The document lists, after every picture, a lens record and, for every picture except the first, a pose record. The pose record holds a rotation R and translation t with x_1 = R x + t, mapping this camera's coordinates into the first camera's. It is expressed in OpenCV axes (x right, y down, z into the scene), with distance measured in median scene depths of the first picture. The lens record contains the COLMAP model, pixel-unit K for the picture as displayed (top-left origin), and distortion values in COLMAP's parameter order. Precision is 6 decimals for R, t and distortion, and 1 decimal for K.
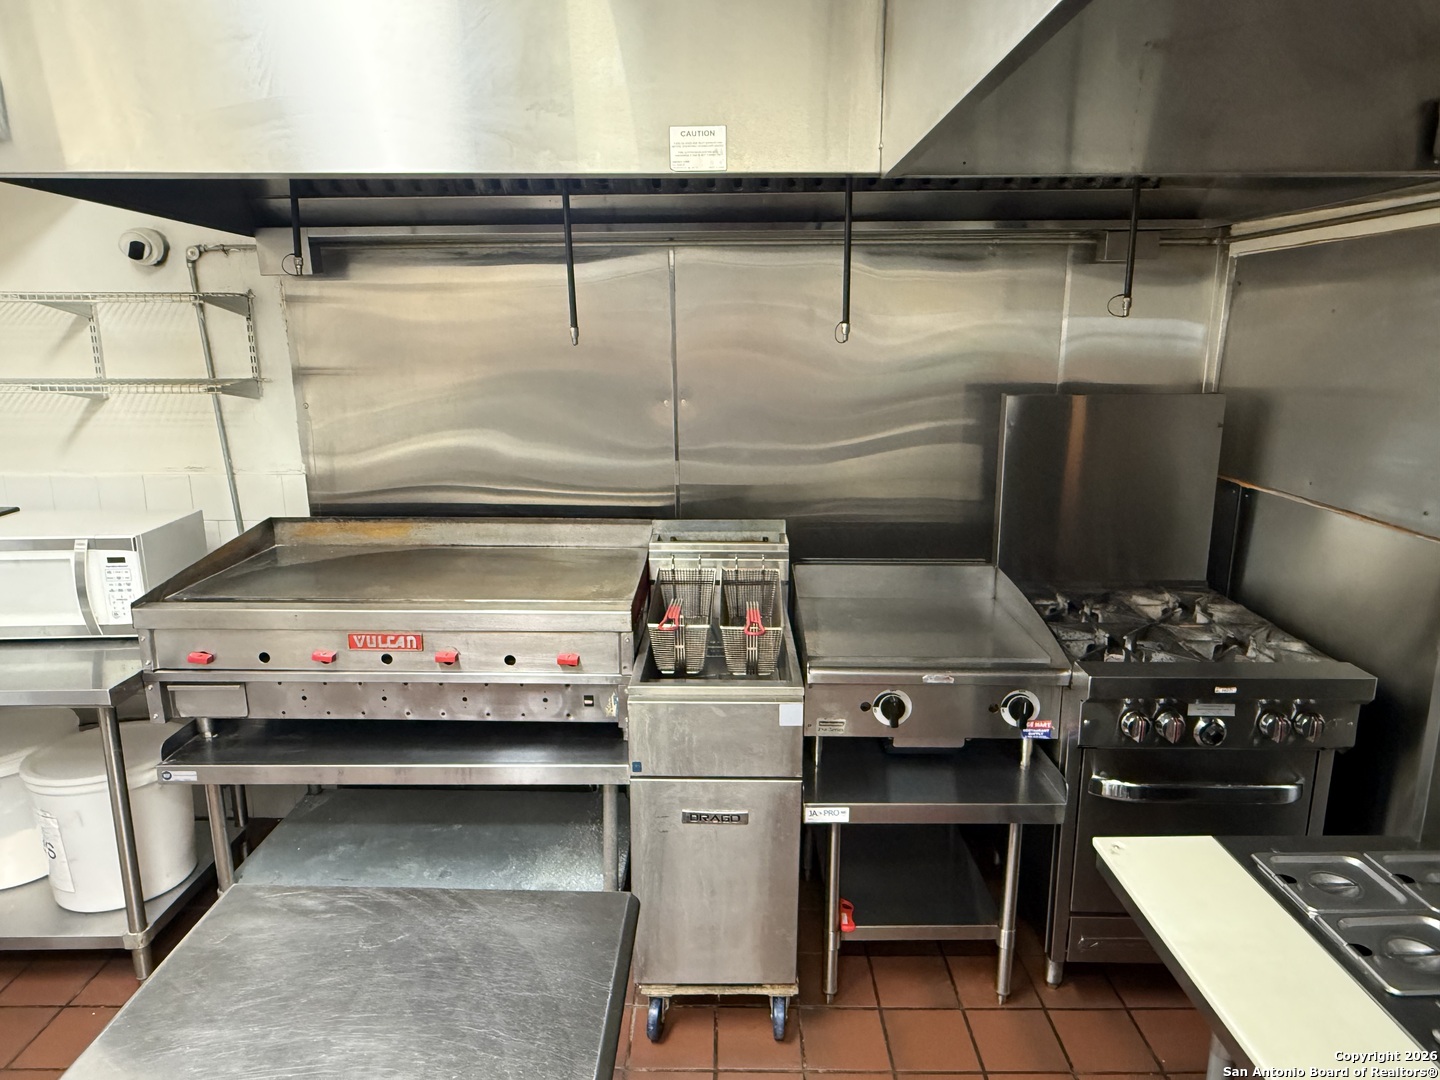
lens RADIAL K [[935.2, 0, 723.5], [0, 935.2, 543.1], [0, 0, 1]] dist [-0.002818, 0.001687]
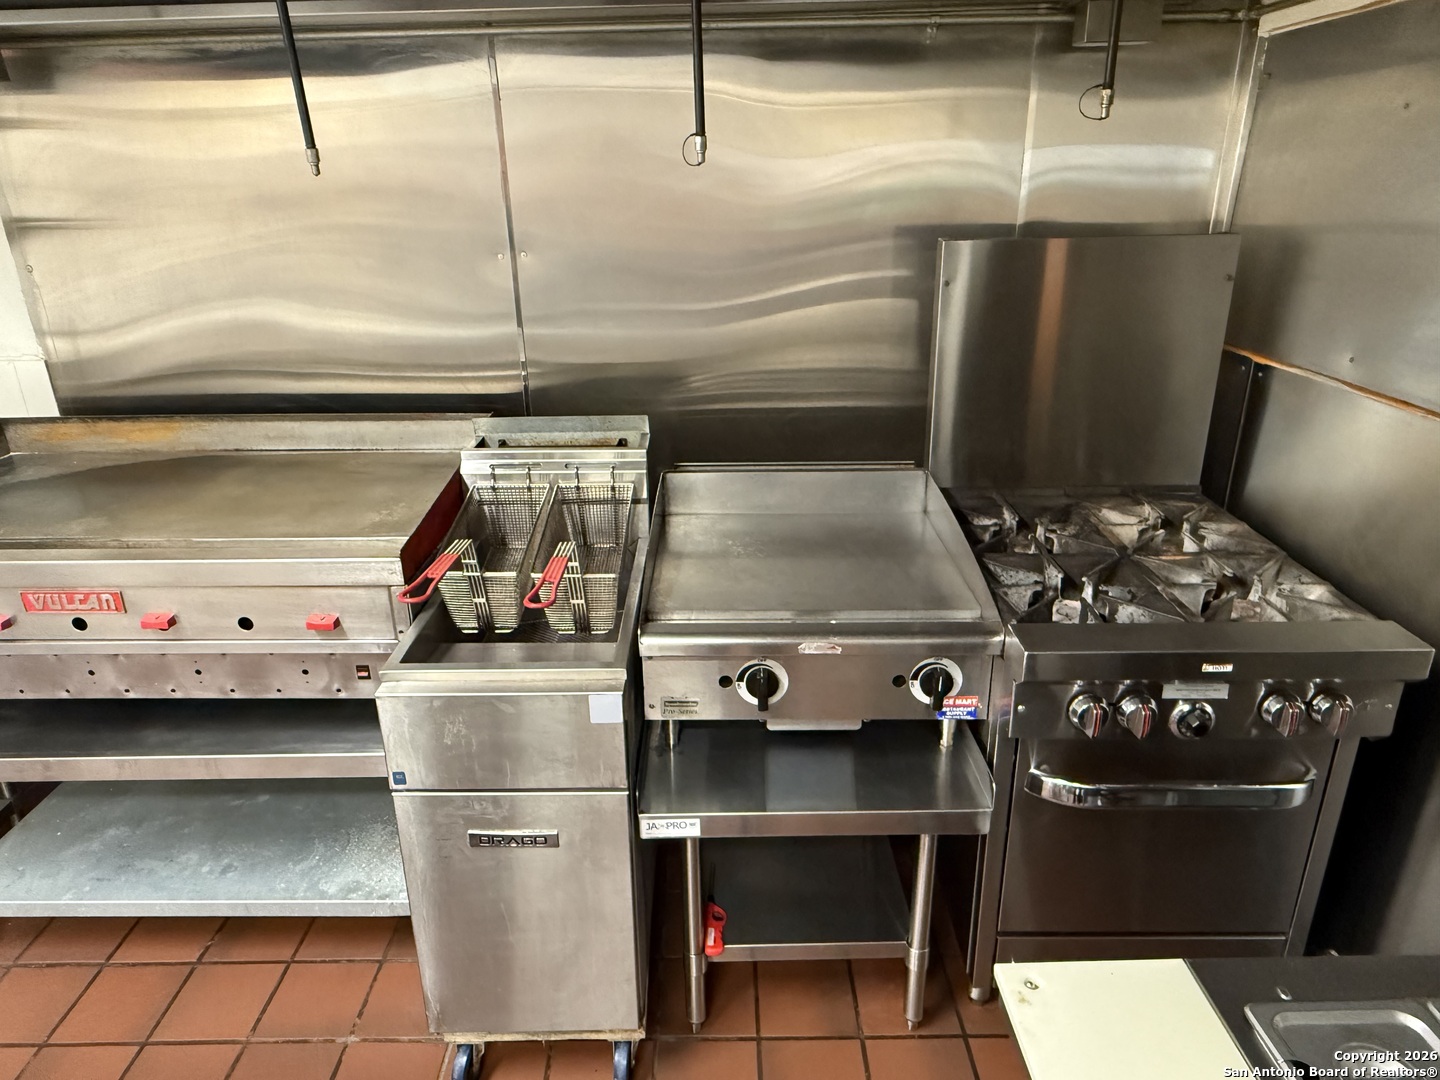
lens RADIAL K [[935.2, 0, 717.1], [0, 935.2, 535.3], [0, 0, 1]] dist [-0.002818, 0.001687]
pose [[0.999886, -0.015073, 0.000510, 0.138683], [0.014845, 0.989598, 0.143094, -0.041860], [-0.002662, -0.143070, 0.989709, 0.273620]]
